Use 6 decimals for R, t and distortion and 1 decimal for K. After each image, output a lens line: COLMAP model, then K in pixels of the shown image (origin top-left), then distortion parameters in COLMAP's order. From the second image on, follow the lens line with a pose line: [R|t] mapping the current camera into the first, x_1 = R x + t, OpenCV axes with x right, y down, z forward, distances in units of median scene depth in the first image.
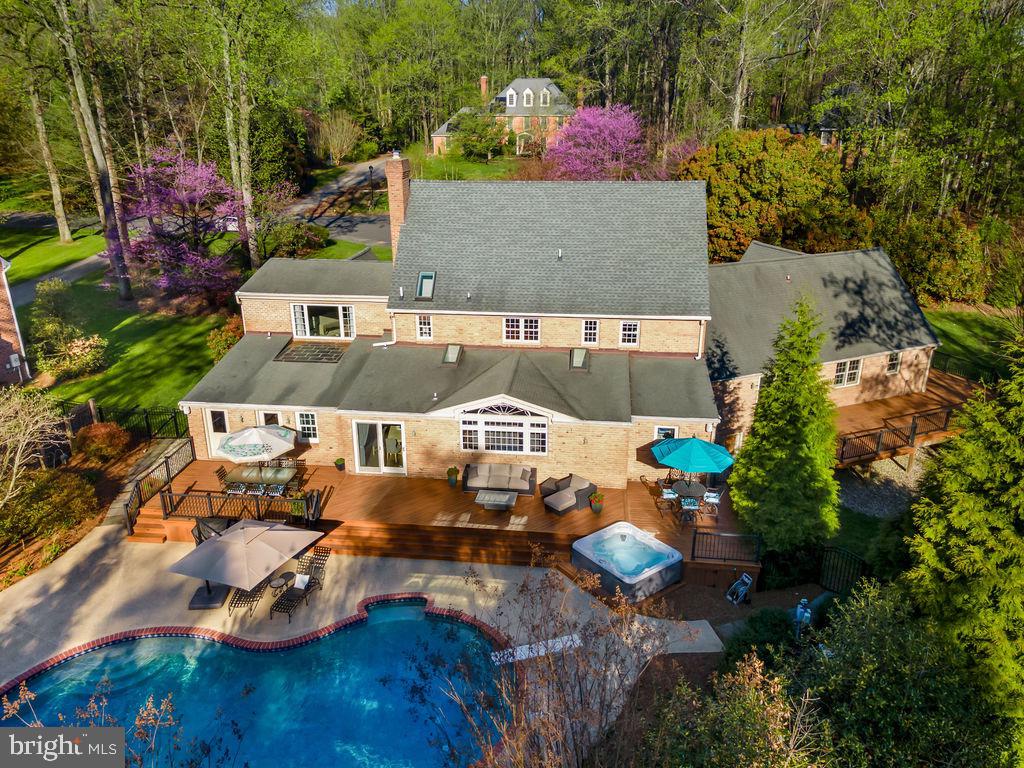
lens RADIAL K [[721.8, 0, 510.5], [0, 721.8, 383.8], [0, 0, 1]] dist [0.001769, -0.000472]
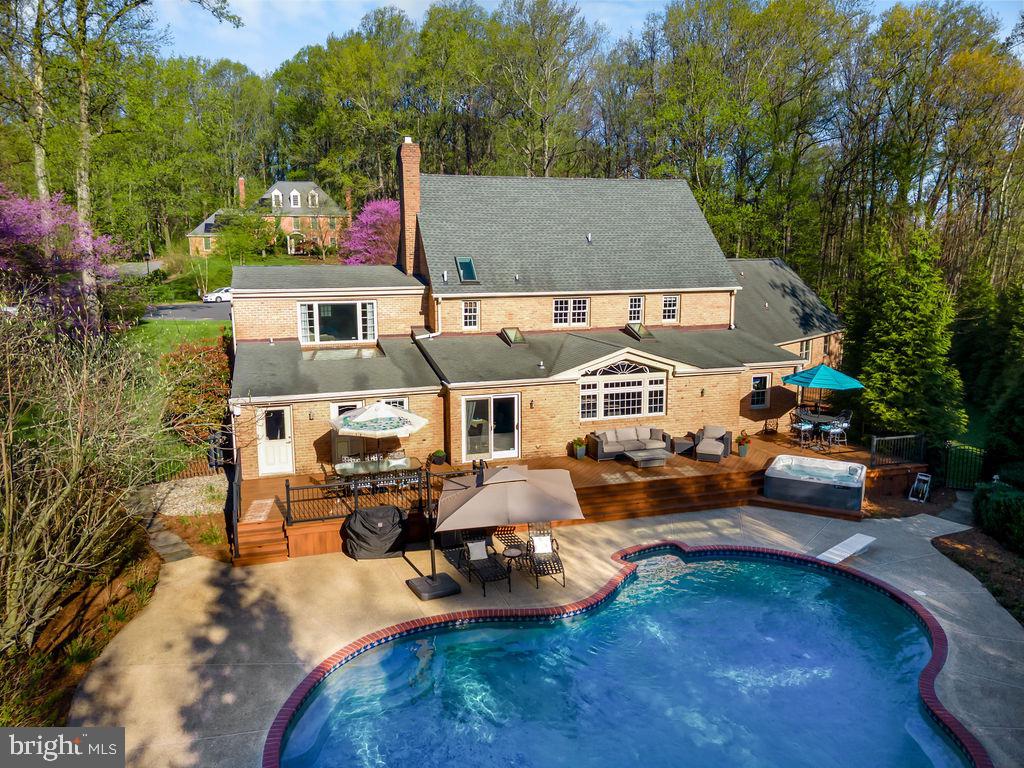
lens RADIAL K [[721.8, 0, 510.5], [0, 721.8, 383.8], [0, 0, 1]] dist [0.001769, -0.000472]
pose [[0.921173, -0.074760, 0.381904, -0.434781], [0.139365, 0.979659, -0.144381, 0.147545], [-0.363342, 0.186224, 0.912855, 0.175018]]
